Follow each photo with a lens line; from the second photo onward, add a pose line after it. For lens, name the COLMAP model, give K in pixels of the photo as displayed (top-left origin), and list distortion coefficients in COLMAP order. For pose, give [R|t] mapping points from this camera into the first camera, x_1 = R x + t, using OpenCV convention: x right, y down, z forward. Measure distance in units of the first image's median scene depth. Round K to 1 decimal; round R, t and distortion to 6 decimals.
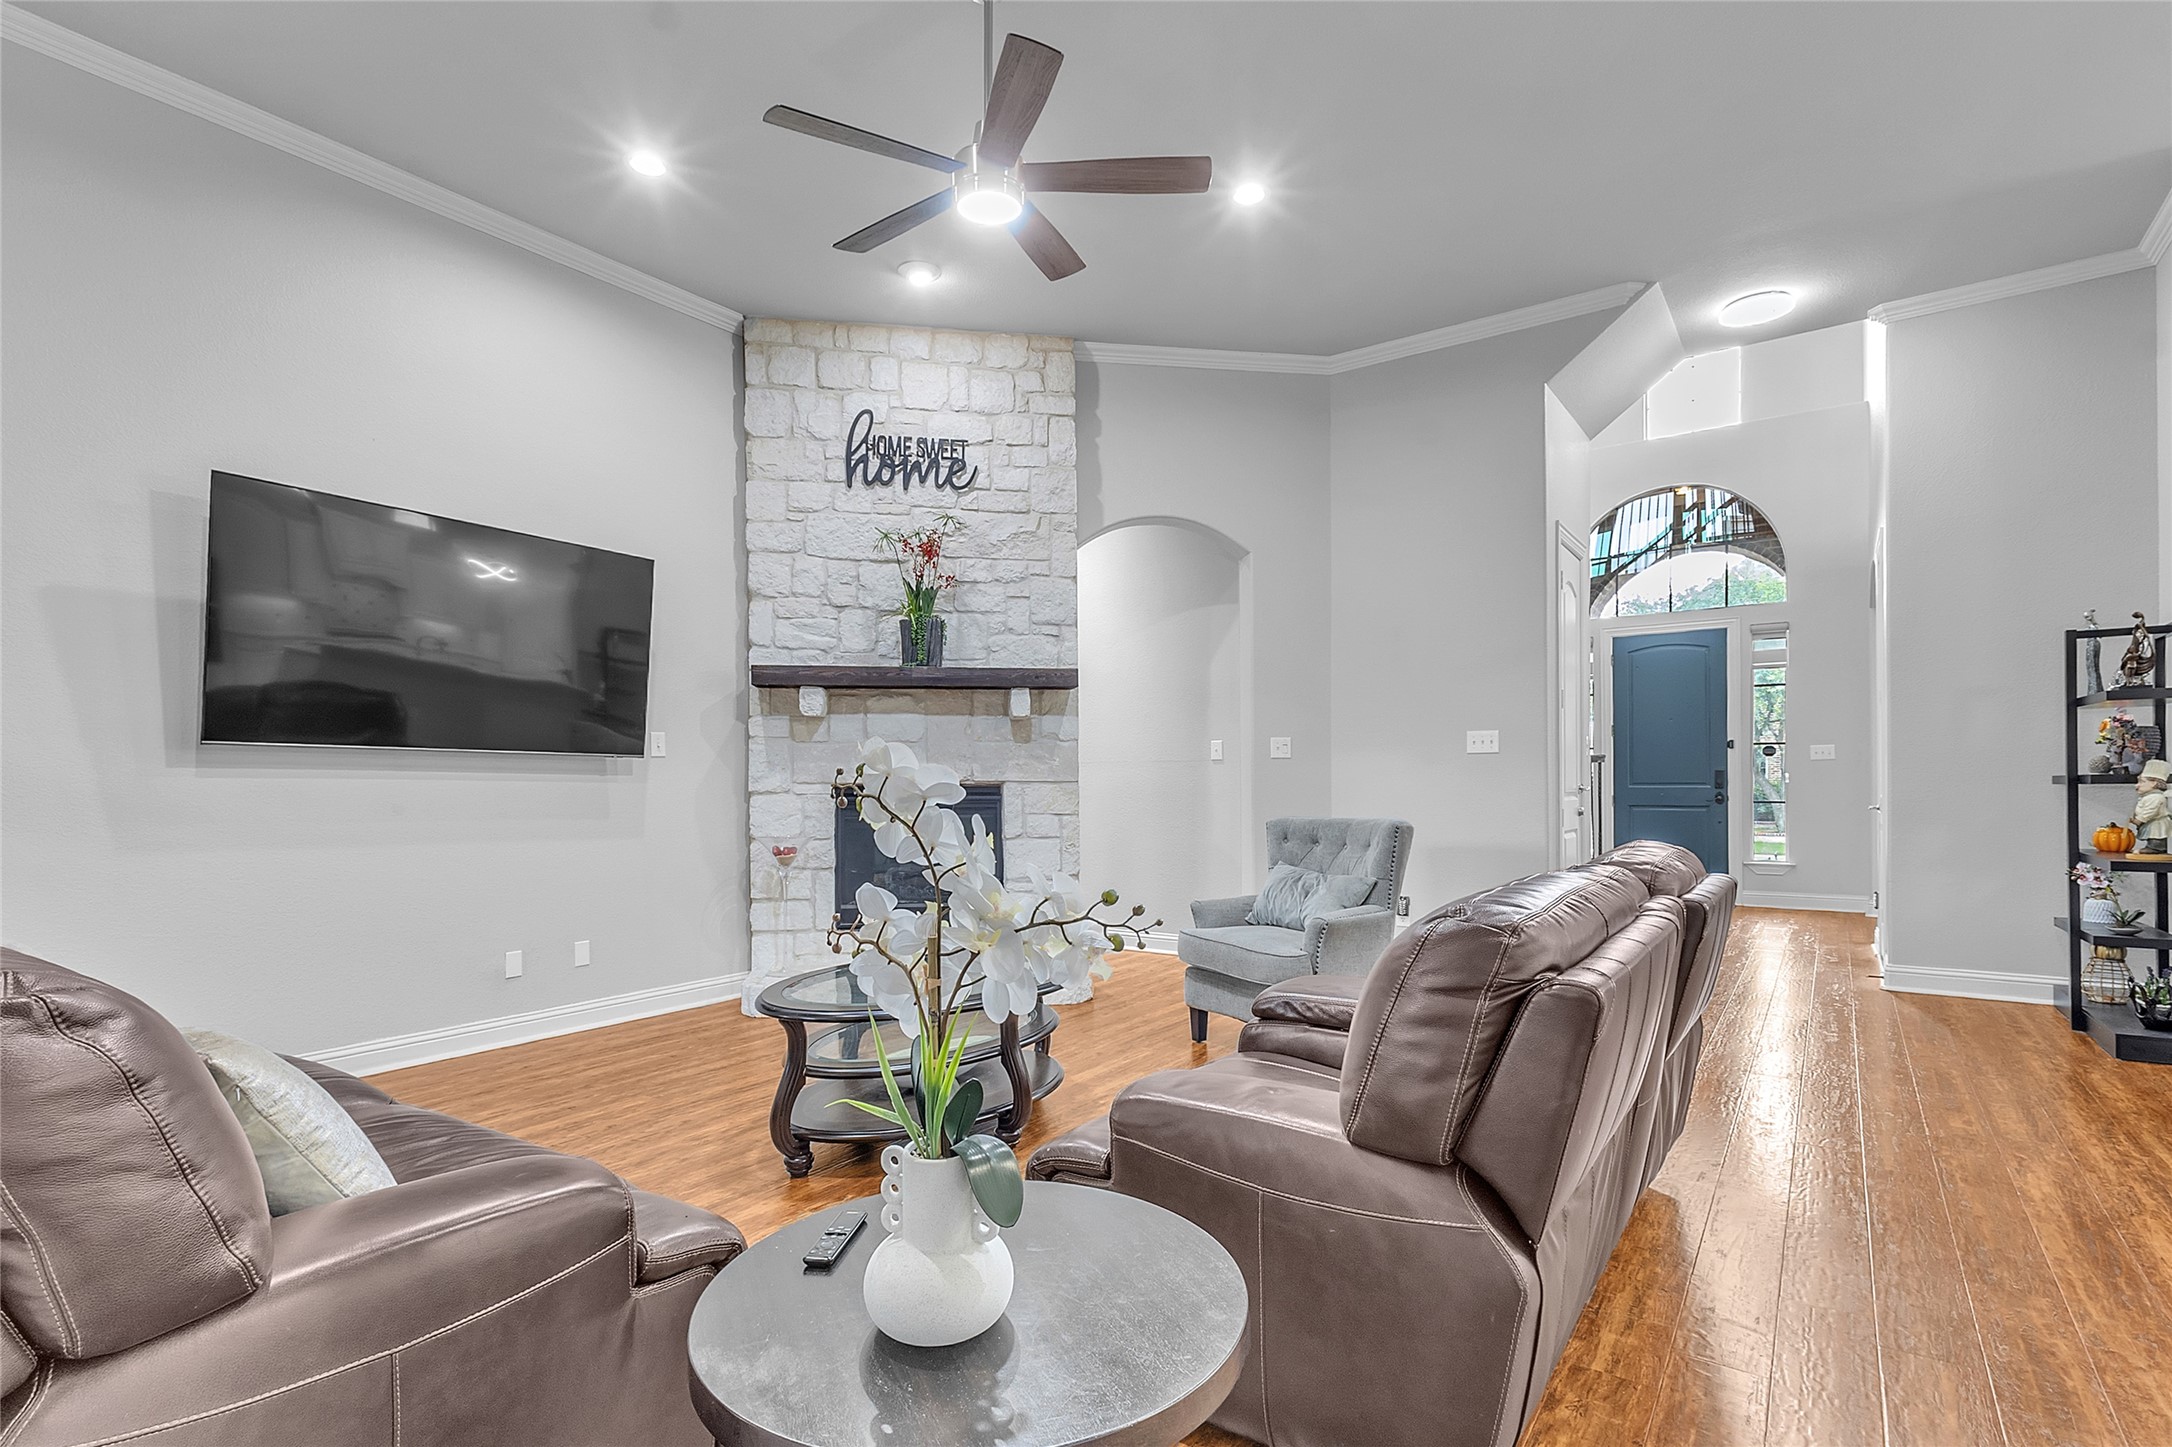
lens RADIAL K [[1033.8, 0, 1098.4], [0, 1033.8, 787.5], [0, 0, 1]] dist [0.019675, -0.004810]
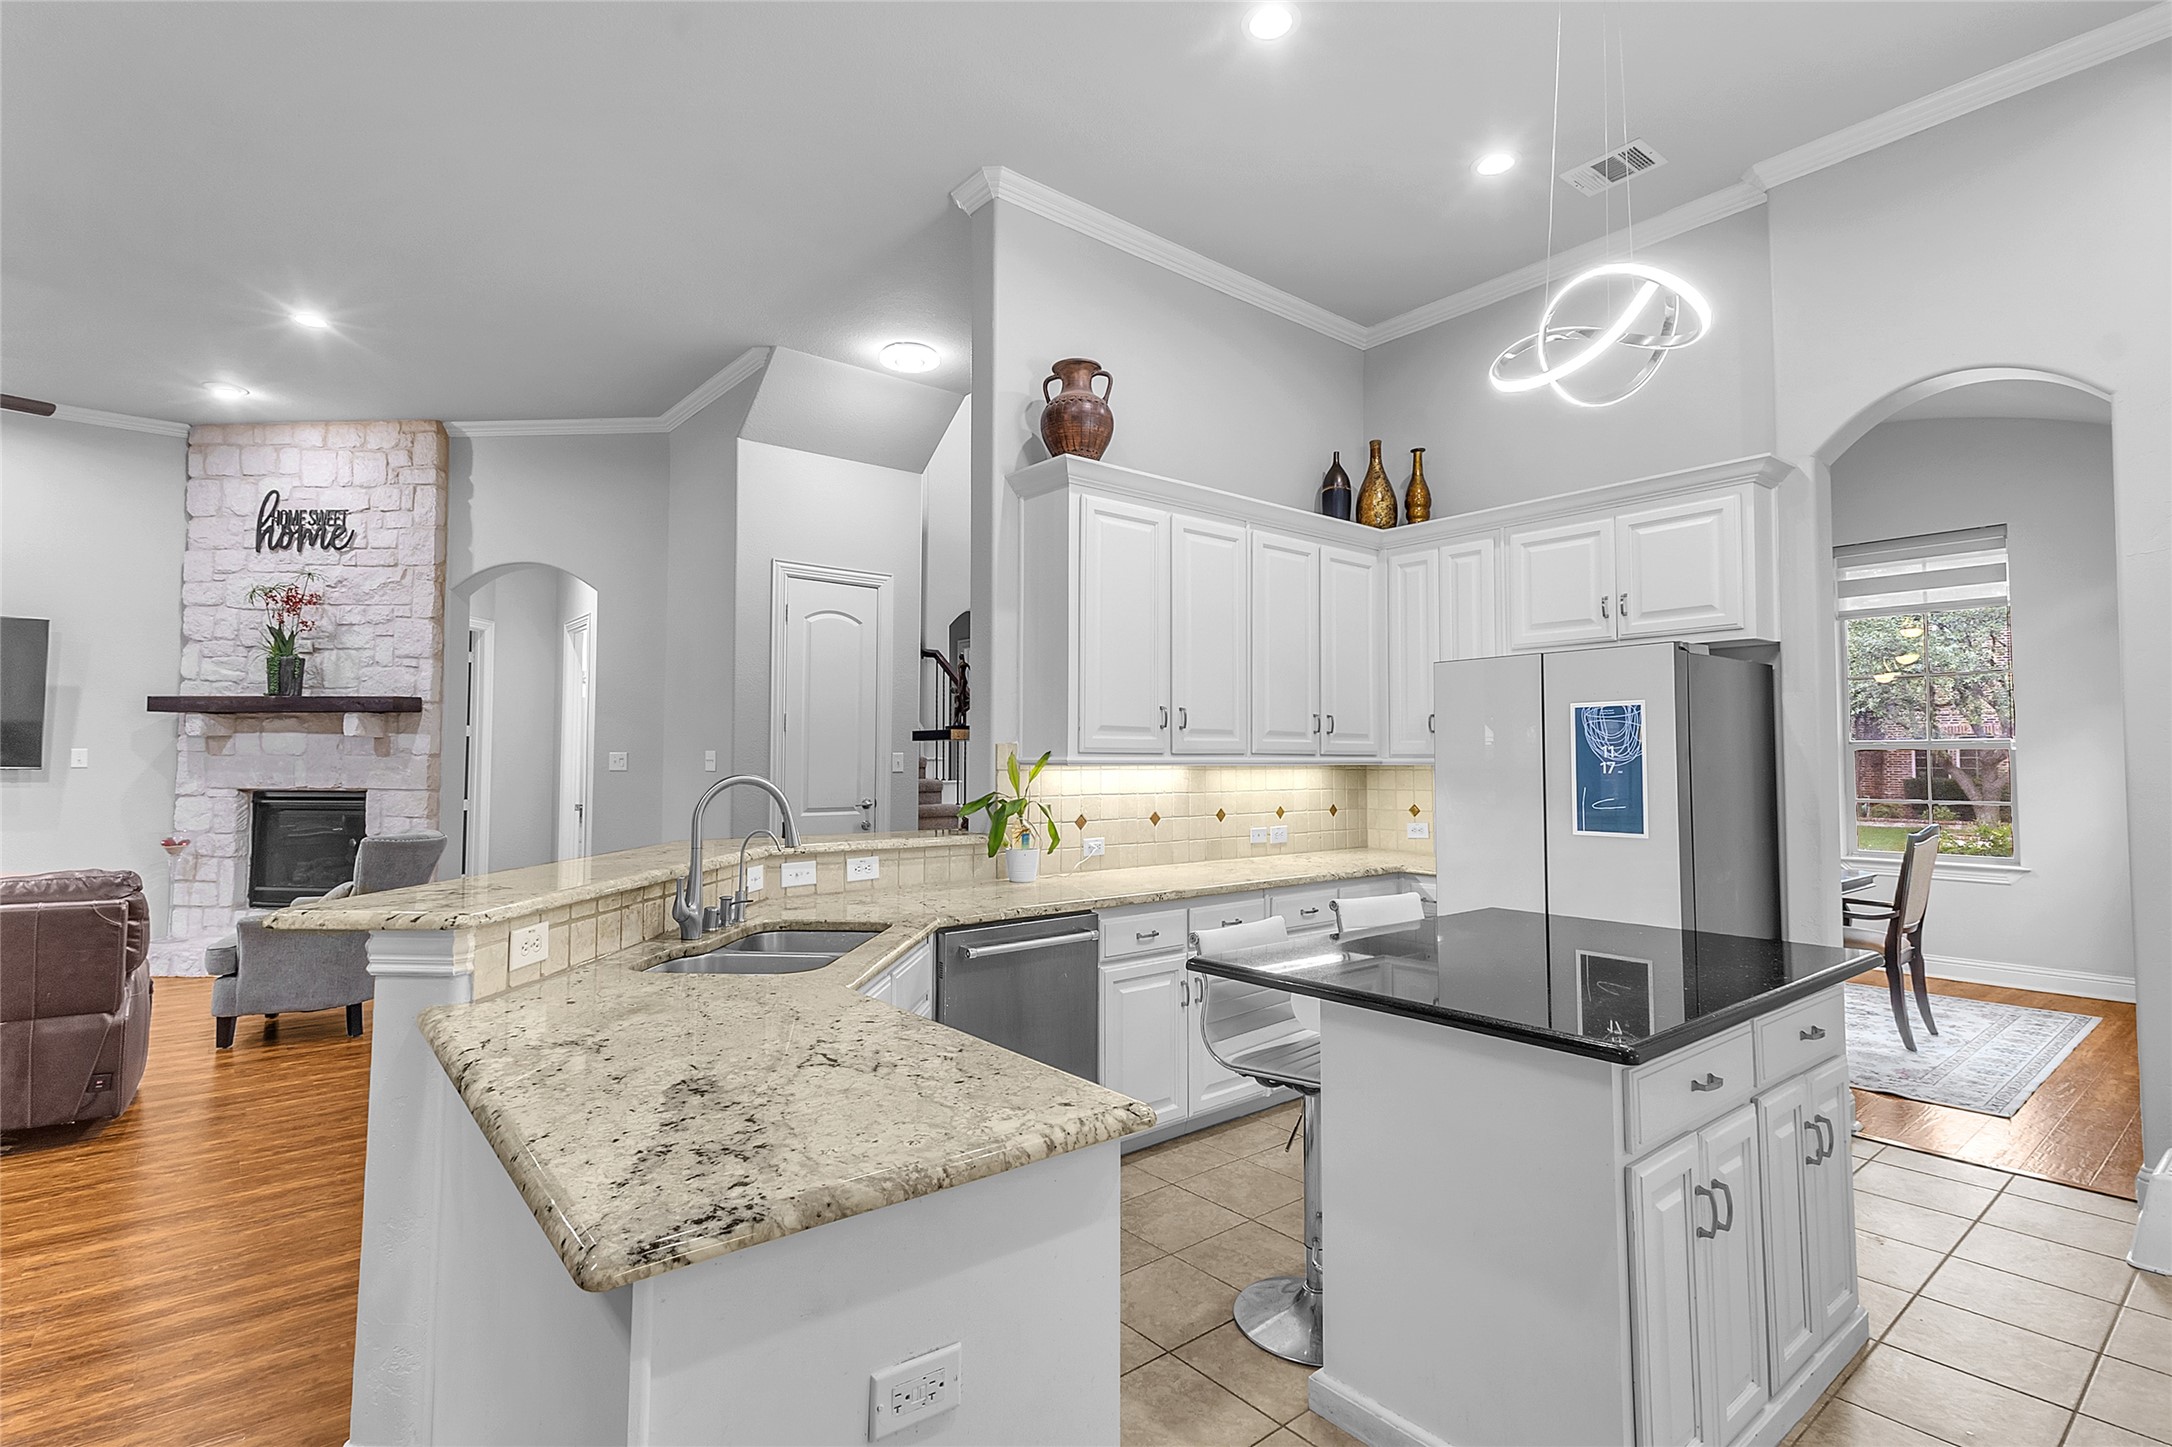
lens RADIAL K [[1033.8, 0, 1094.9], [0, 1033.8, 715.0], [0, 0, 1]] dist [0.019675, -0.004810]
pose [[0.968824, 0.001460, -0.247745, 1.046181], [-0.011838, 0.999113, -0.040405, -0.053495], [0.247466, 0.042078, 0.967982, 0.034627]]
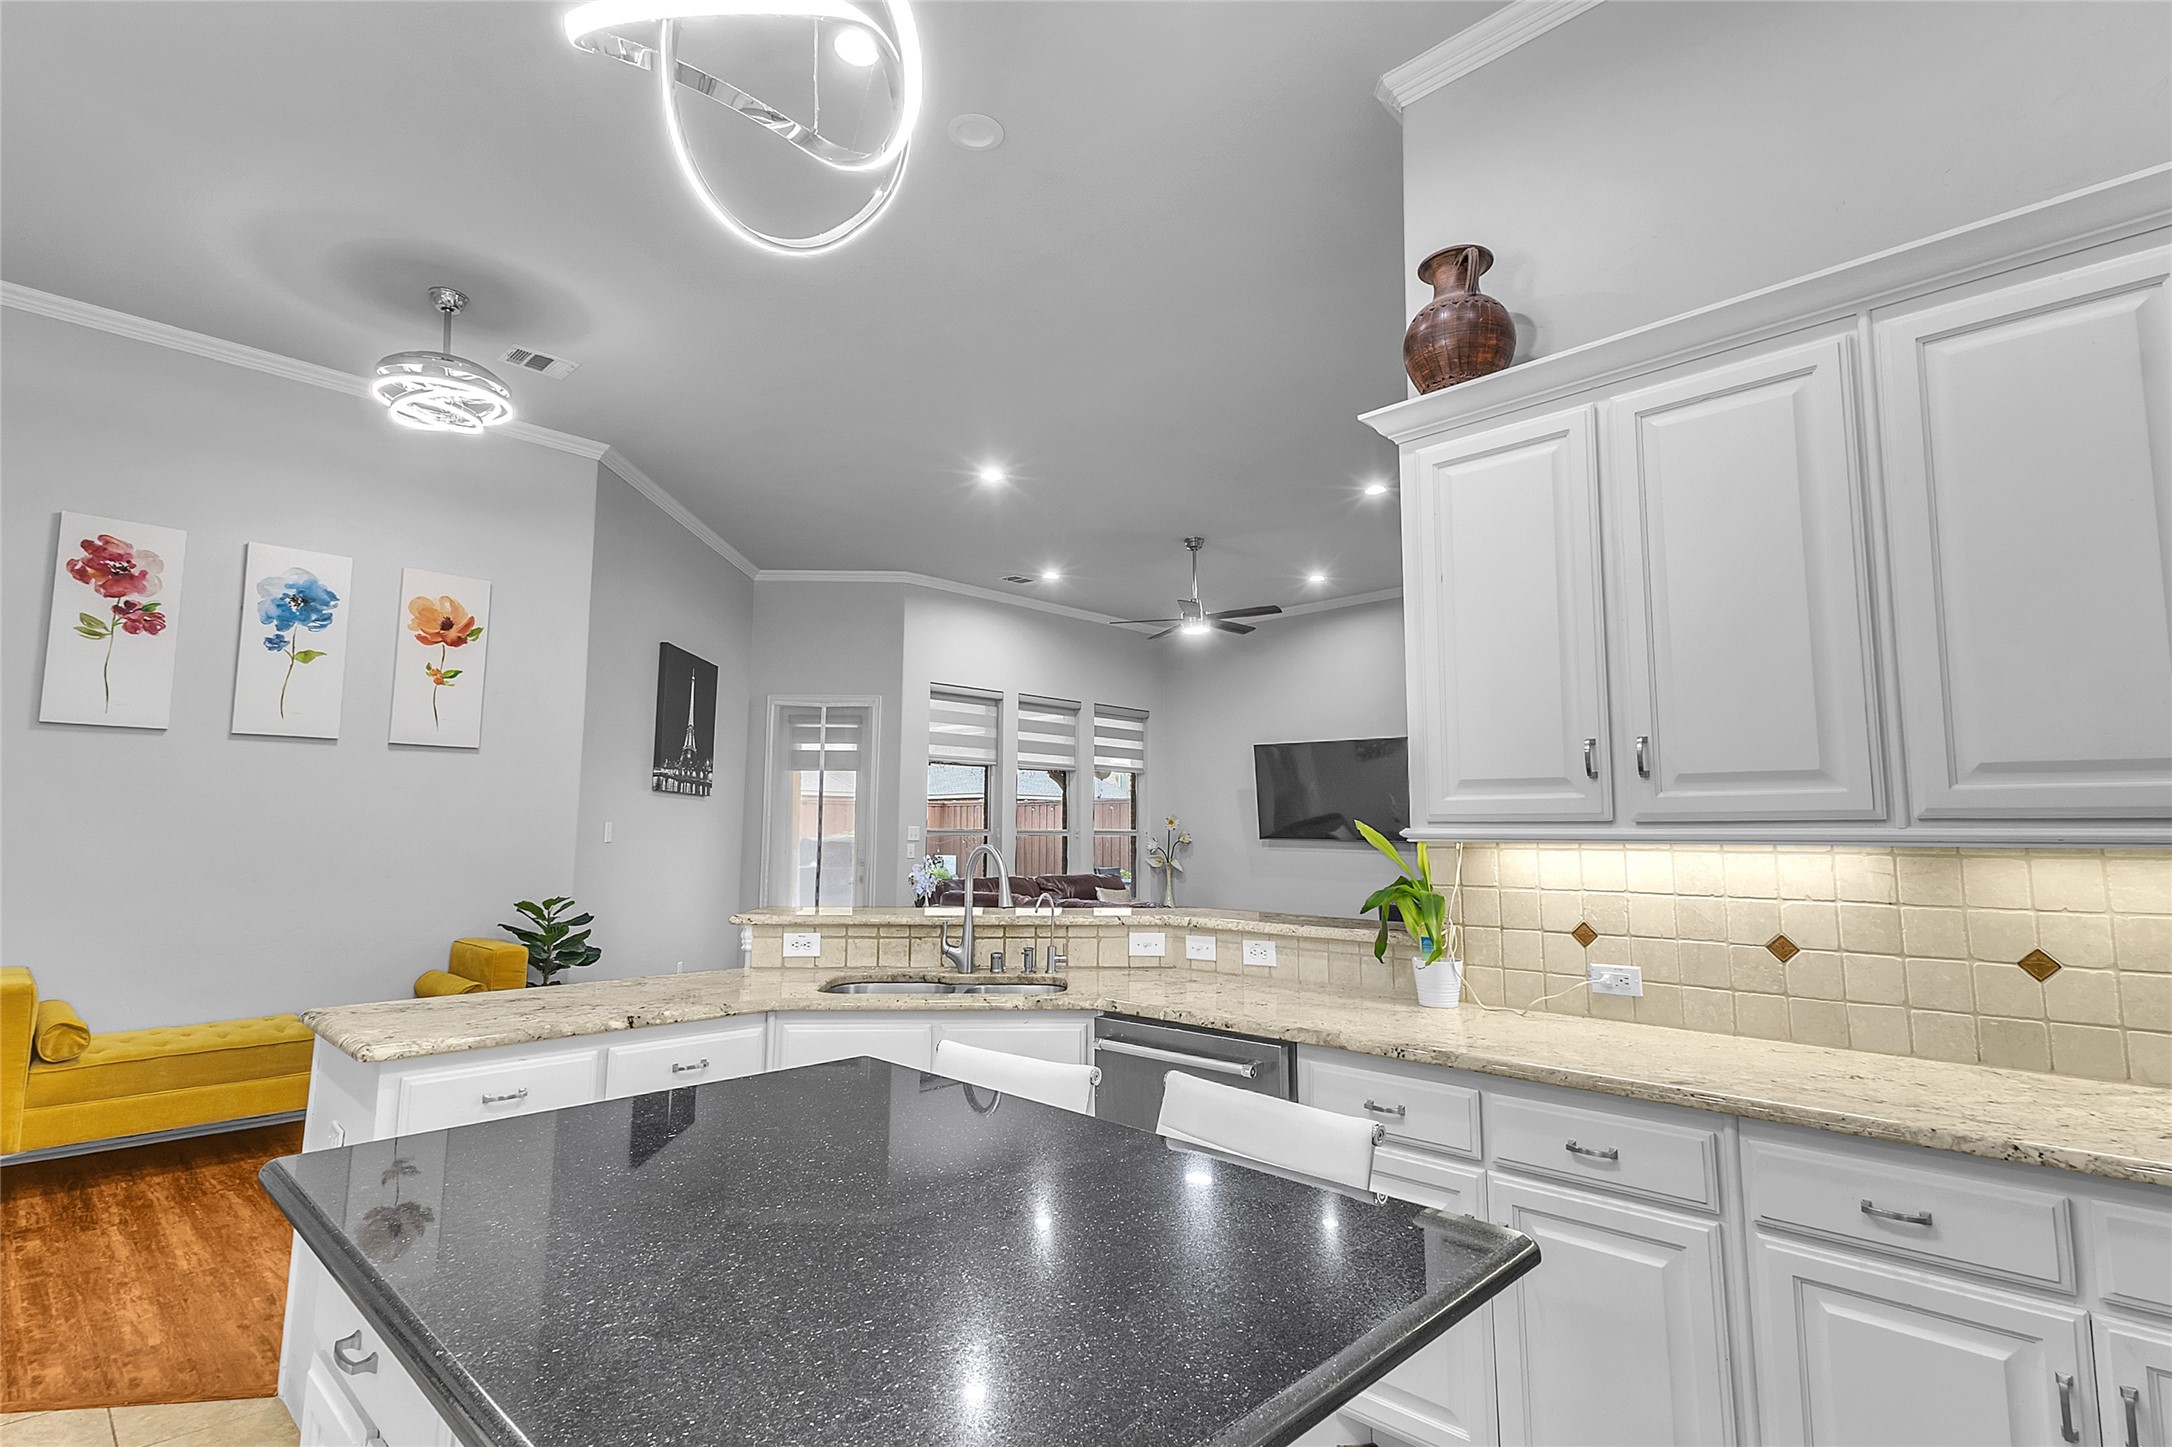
lens RADIAL K [[1033.8, 0, 1050.4], [0, 1033.8, 725.4], [0, 0, 1]] dist [0.019675, -0.004810]
pose [[-0.172330, -0.092636, -0.980674, 1.349840], [0.000266, 0.995564, -0.094089, -0.055420], [0.985039, -0.016475, -0.171541, 0.604881]]
